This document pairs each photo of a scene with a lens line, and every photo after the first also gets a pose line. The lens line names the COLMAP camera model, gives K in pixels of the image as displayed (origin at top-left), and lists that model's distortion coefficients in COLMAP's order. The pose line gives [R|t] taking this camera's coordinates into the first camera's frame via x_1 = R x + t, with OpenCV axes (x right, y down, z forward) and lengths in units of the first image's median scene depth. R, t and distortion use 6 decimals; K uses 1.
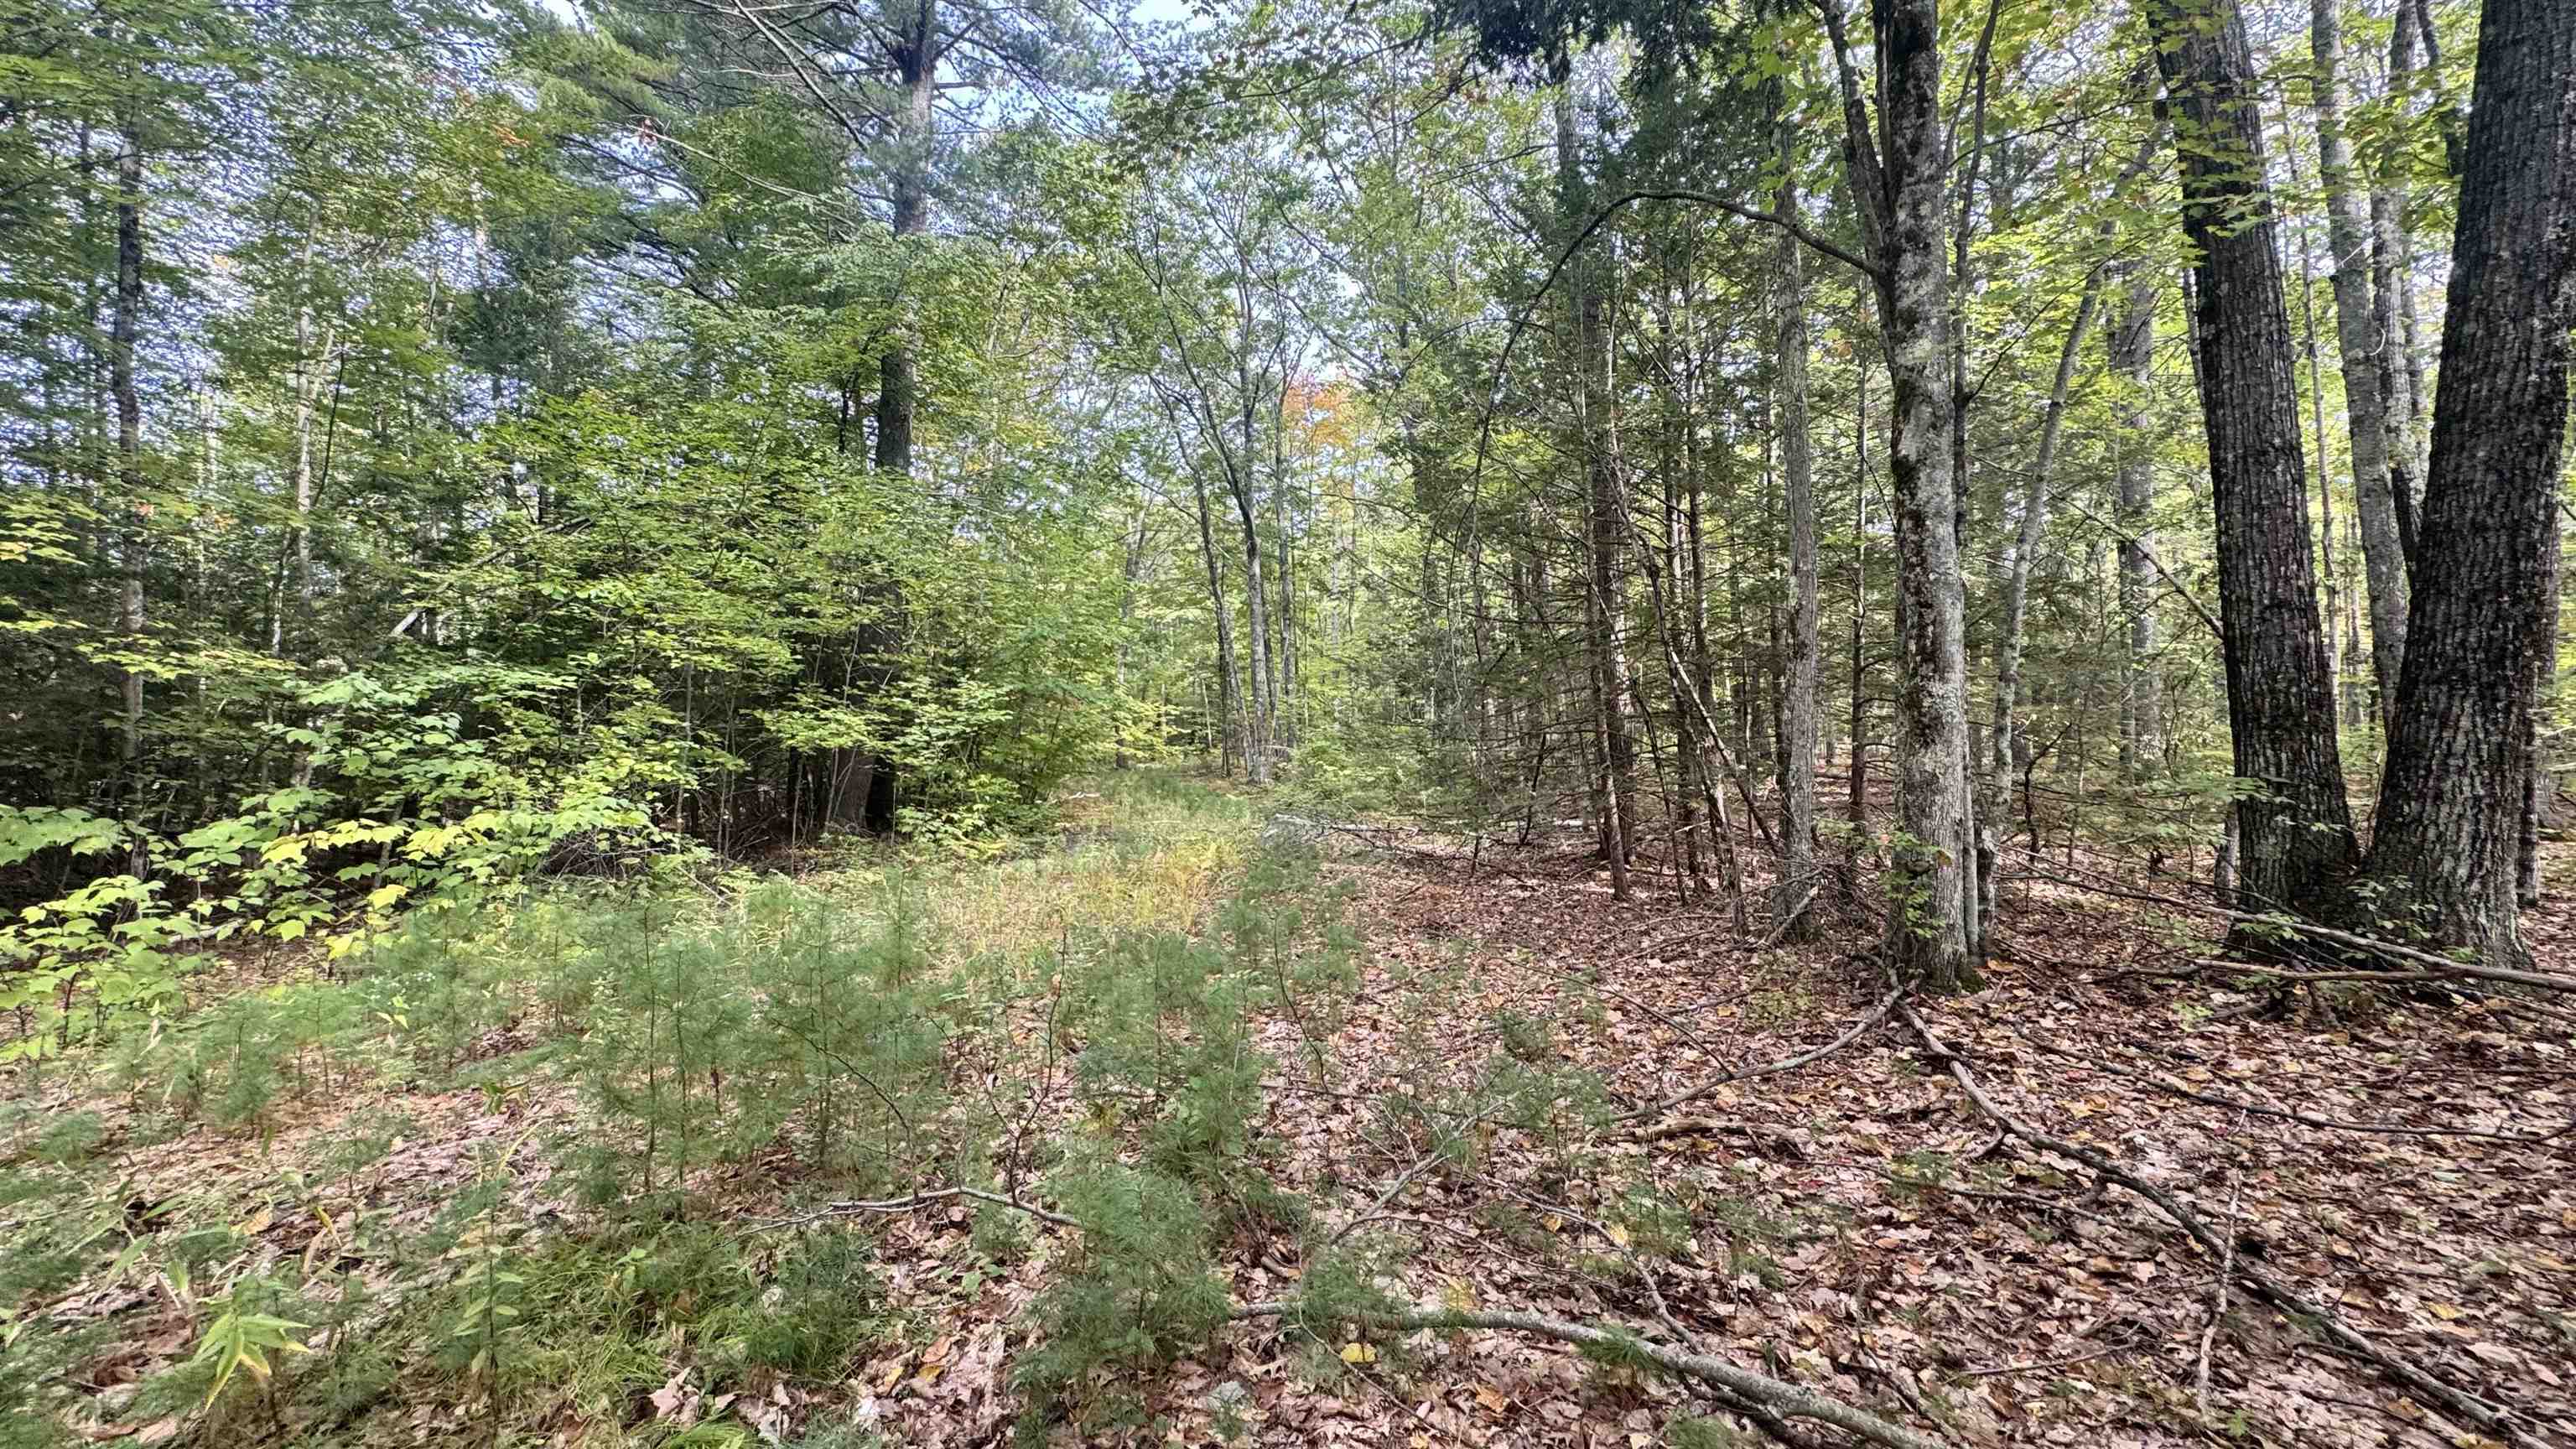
lens RADIAL K [[1027.5, 0, 1287.1], [0, 1027.5, 716.5], [0, 0, 1]] dist [0.000705, 0.000160]
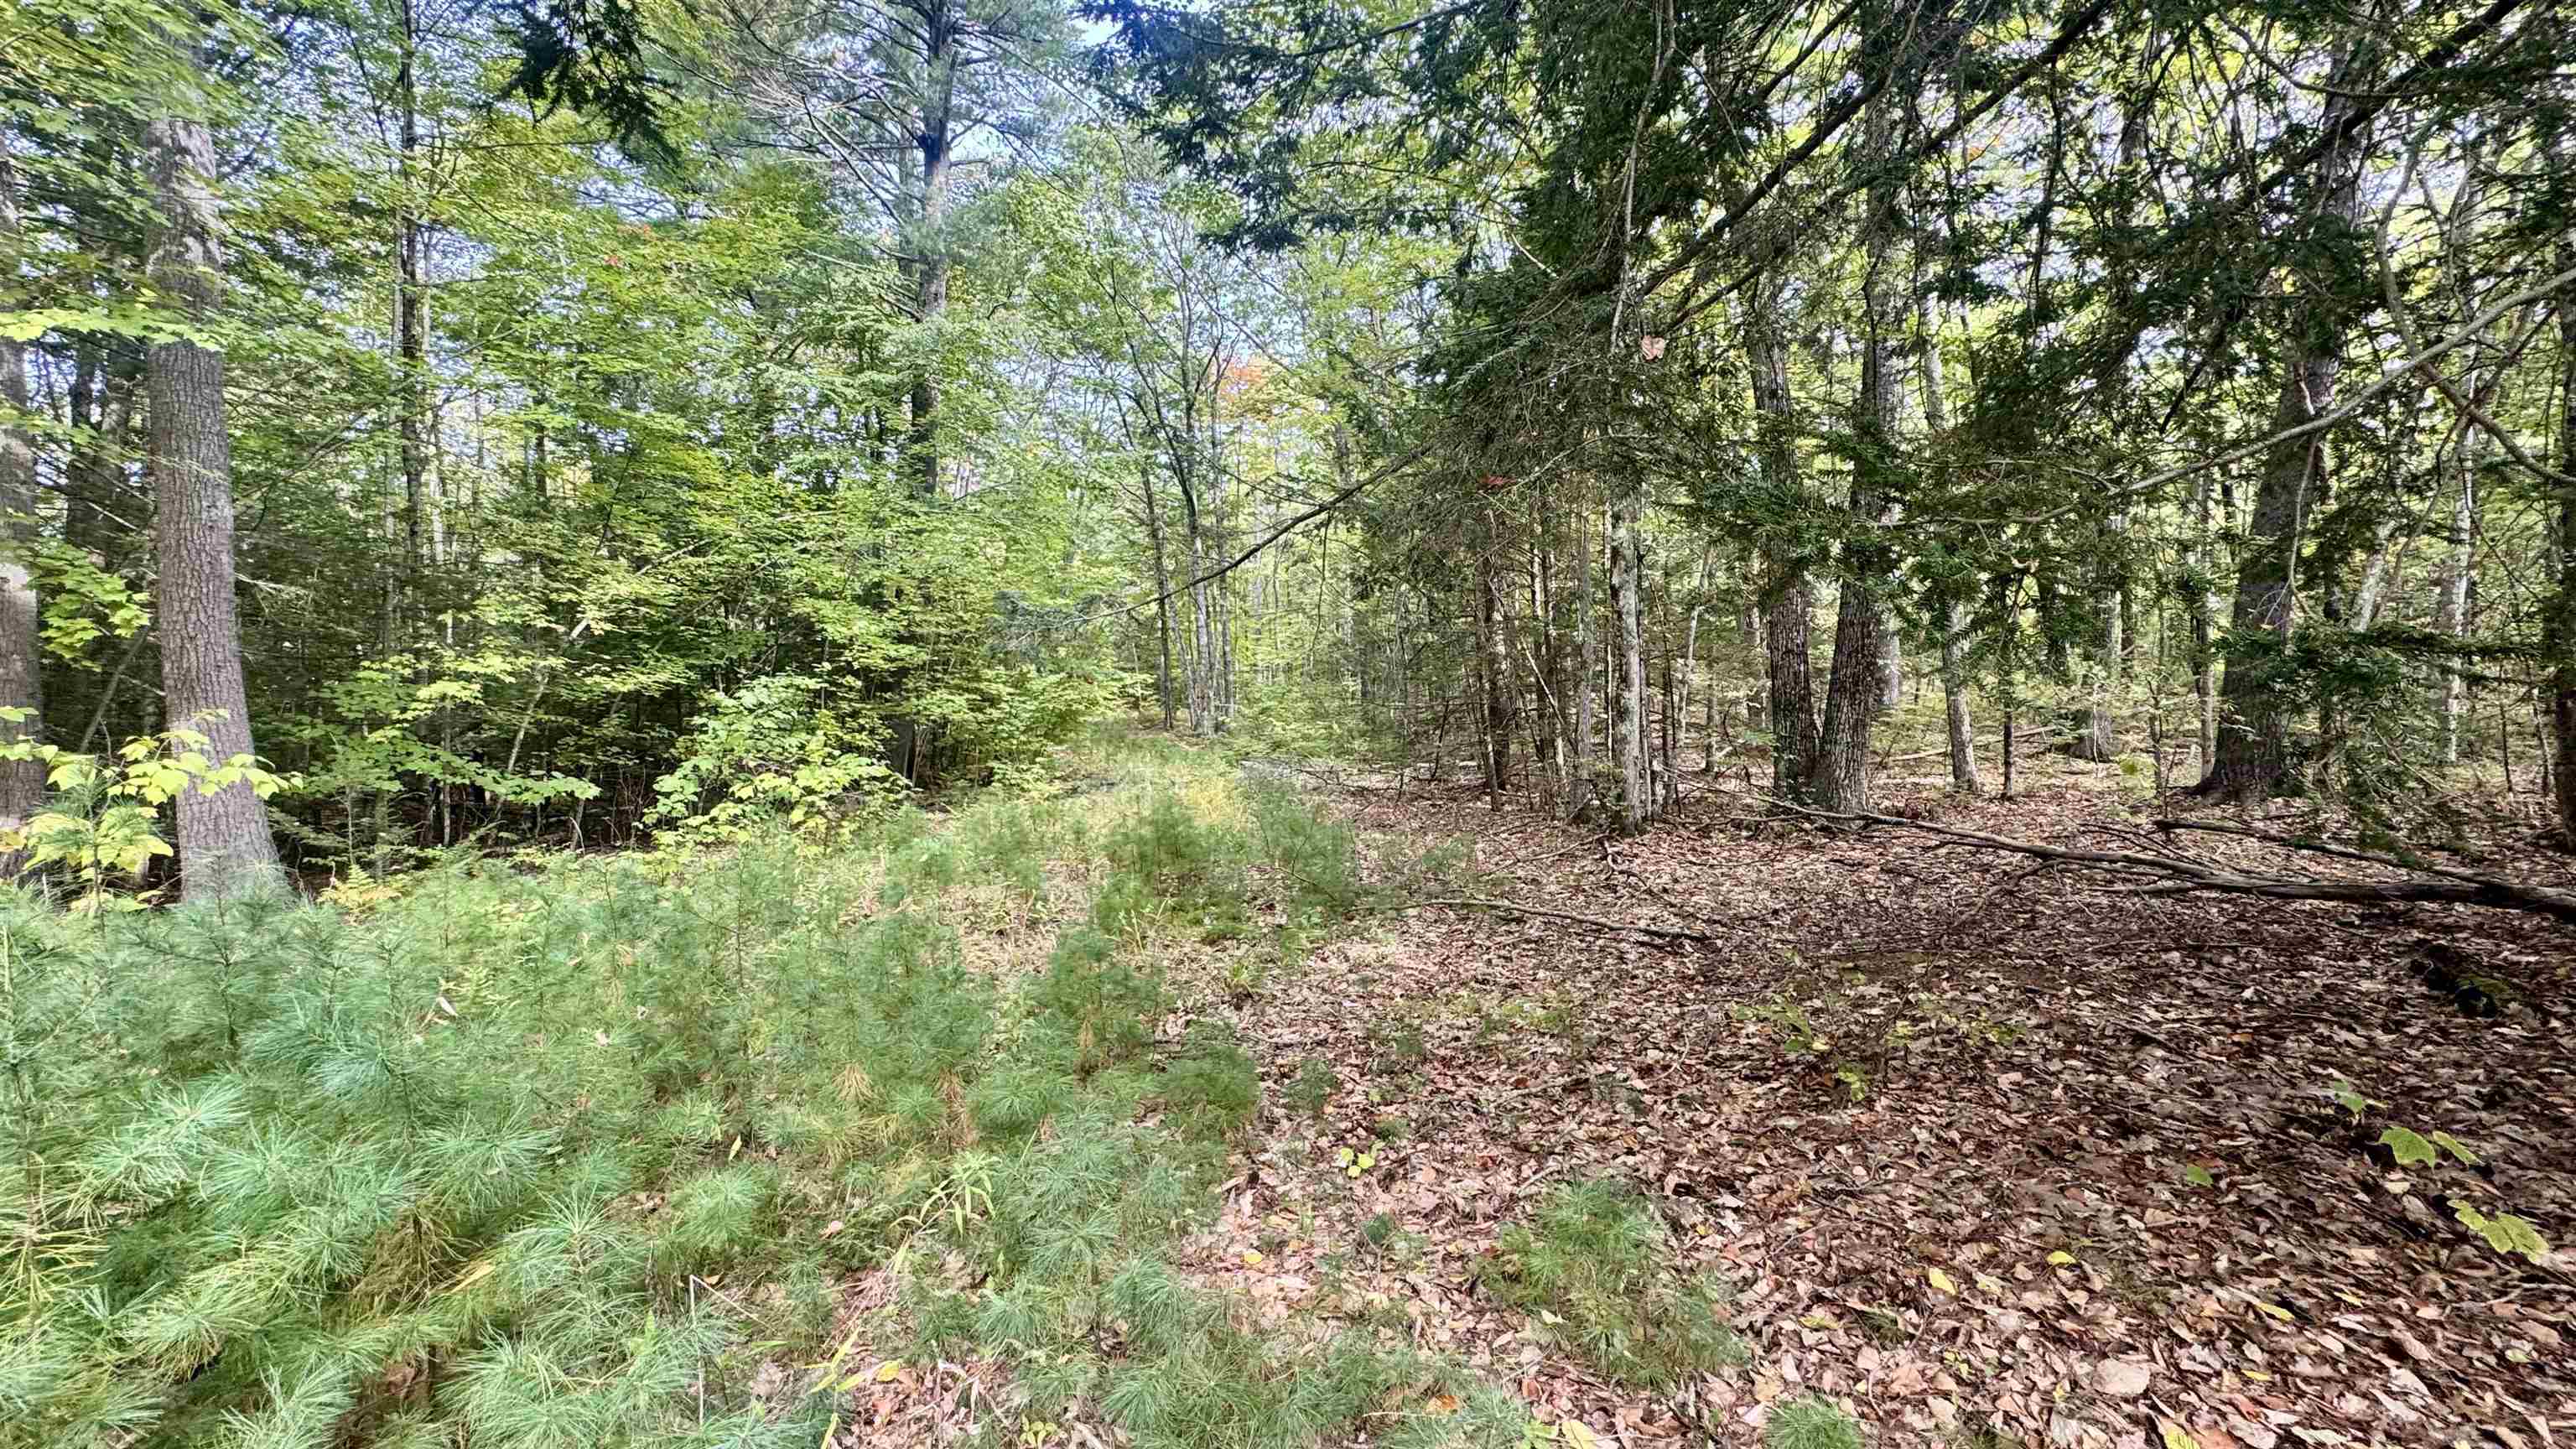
lens RADIAL K [[1027.5, 0, 1287.3], [0, 1027.5, 722.8], [0, 0, 1]] dist [0.000705, 0.000160]
pose [[0.996153, -0.015640, 0.086225, -0.082535], [0.010642, 0.998253, 0.058120, -0.033294], [-0.086984, -0.056979, 0.994579, -0.348236]]
